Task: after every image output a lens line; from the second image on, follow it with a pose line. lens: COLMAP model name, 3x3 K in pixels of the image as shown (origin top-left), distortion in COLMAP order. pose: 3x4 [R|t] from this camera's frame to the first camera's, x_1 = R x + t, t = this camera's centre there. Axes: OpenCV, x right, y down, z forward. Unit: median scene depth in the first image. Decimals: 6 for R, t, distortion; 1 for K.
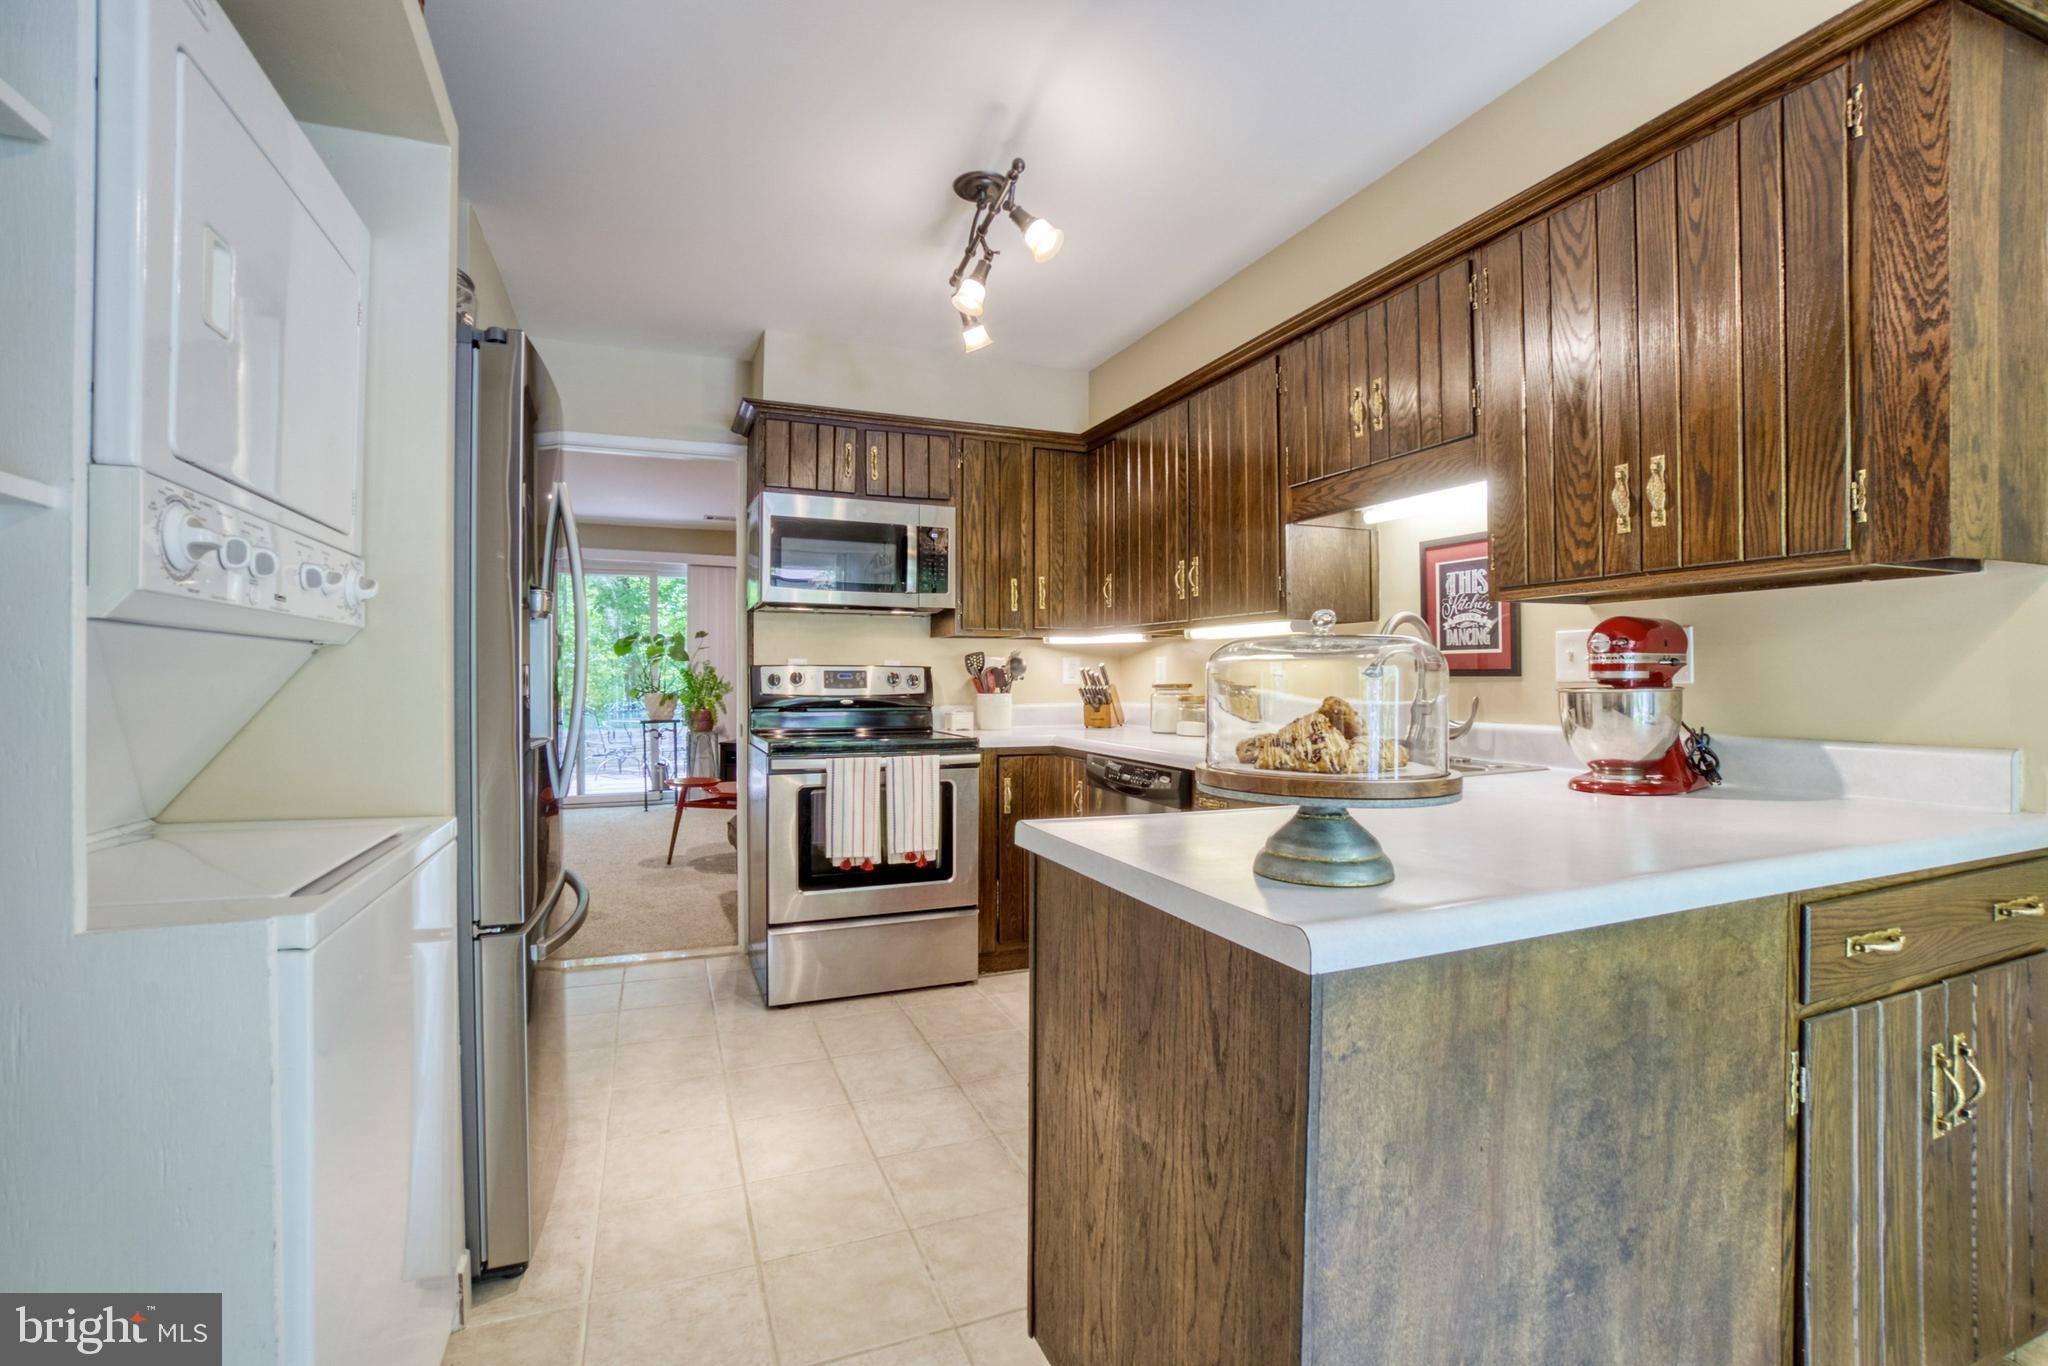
lens RADIAL K [[902.0, 0, 1013.7], [0, 902.0, 682.9], [0, 0, 1]] dist [-0.034080, 0.004828]
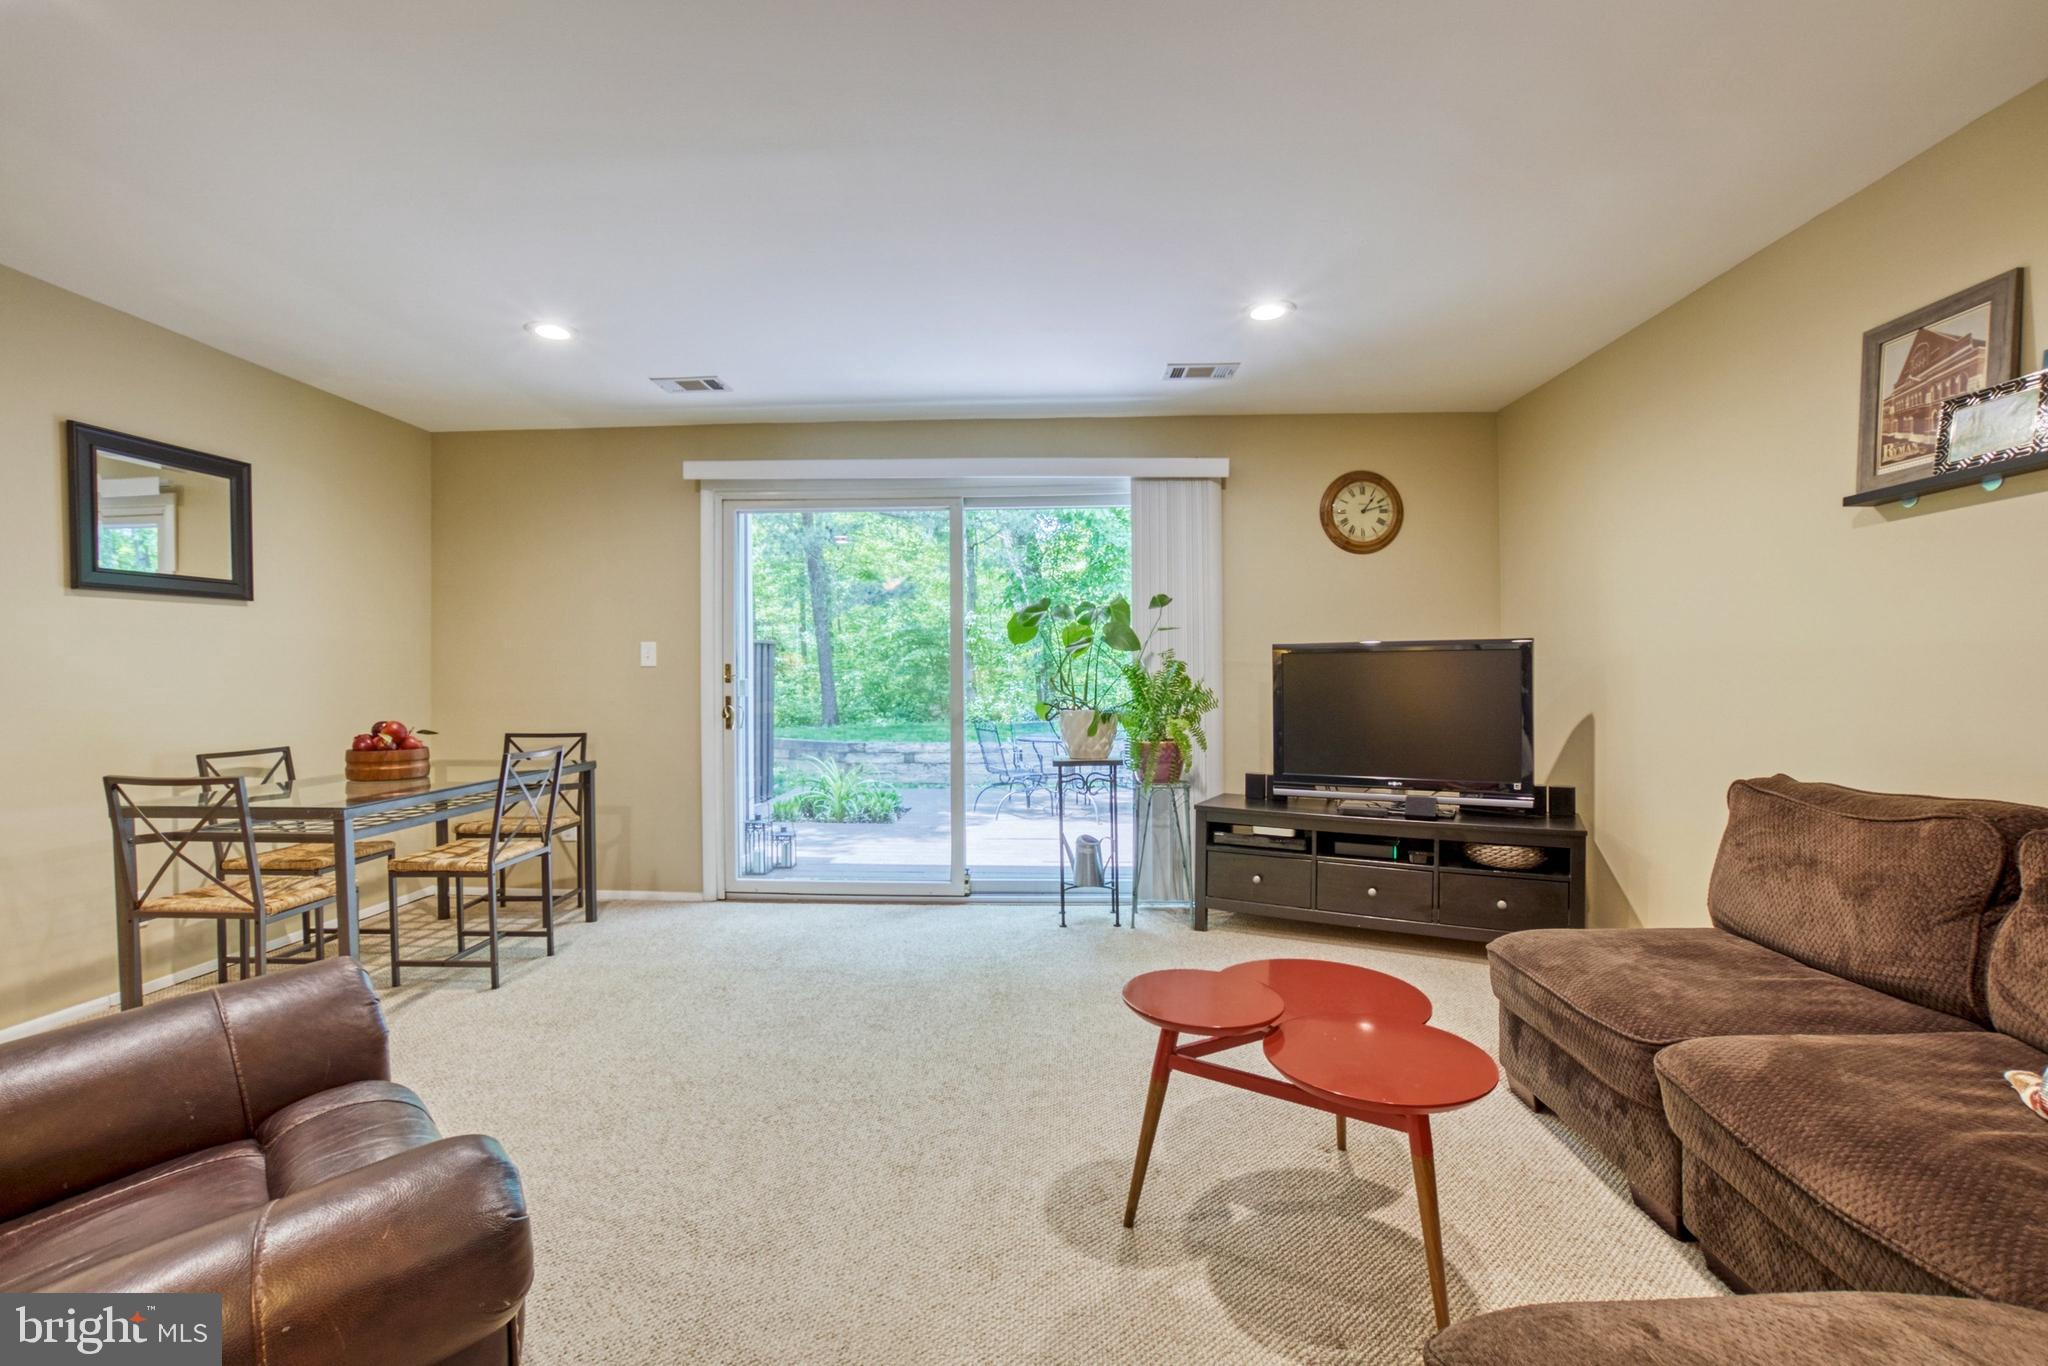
lens RADIAL K [[902.0, 0, 1023.0], [0, 902.0, 685.3], [0, 0, 1]] dist [-0.034080, 0.004828]
pose [[0.910411, 0.005070, -0.413675, -0.200344], [-0.002723, 0.999977, 0.006264, -0.006601], [0.413697, -0.004576, 0.910403, 0.478520]]
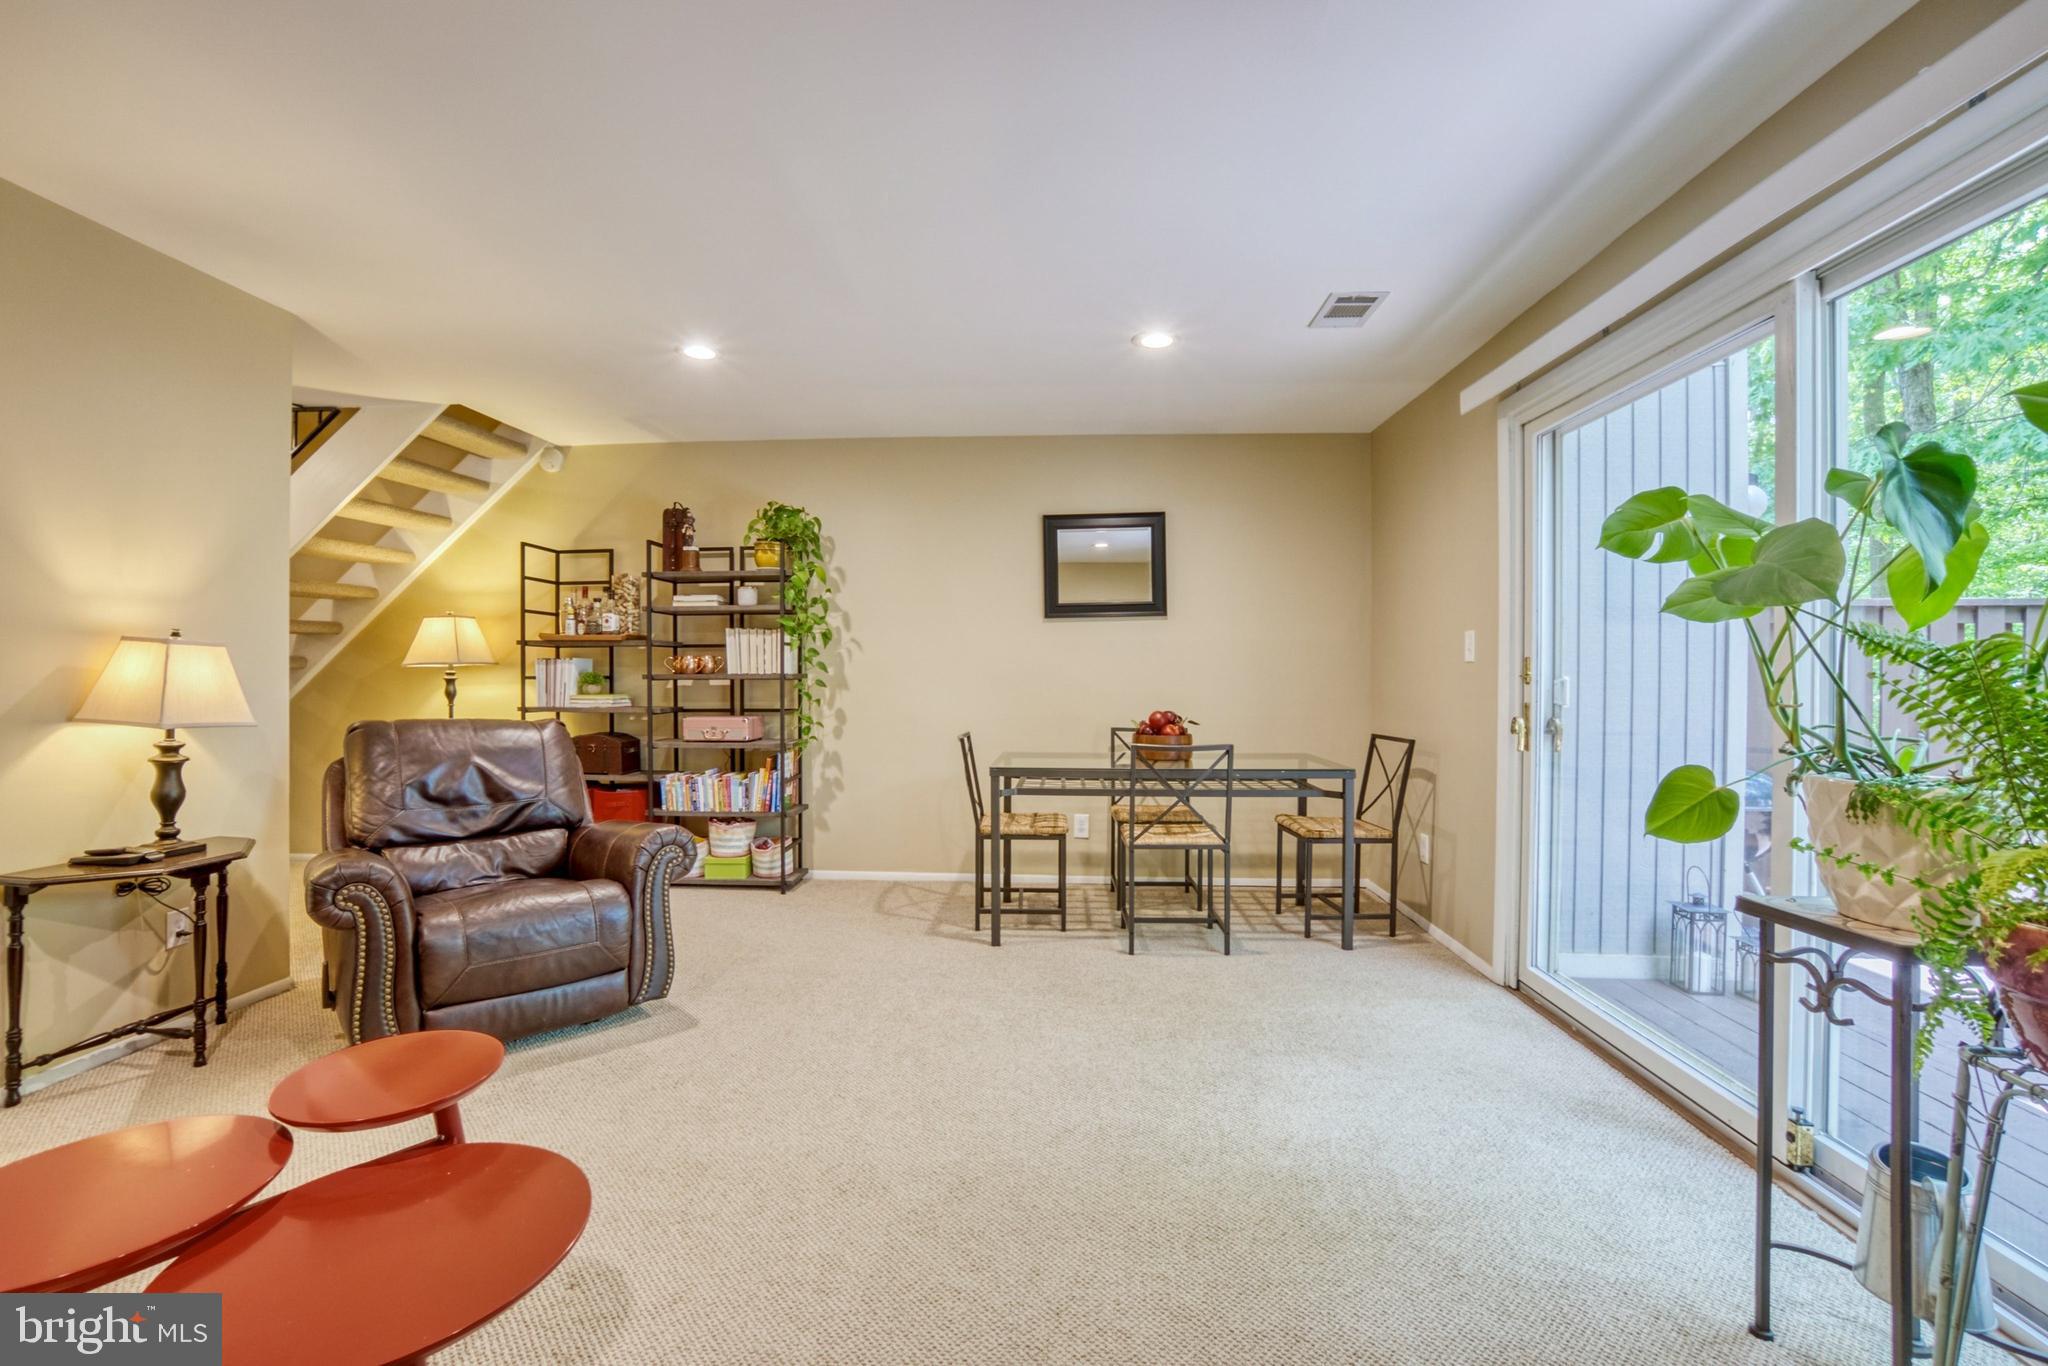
lens RADIAL K [[902.0, 0, 1019.6], [0, 902.0, 671.1], [0, 0, 1]] dist [-0.034080, 0.004828]
pose [[-0.406093, 0.000053, -0.913832, -0.146842], [-0.004566, 0.999987, 0.002087, -0.009474], [0.913820, 0.005020, -0.406088, 0.909459]]
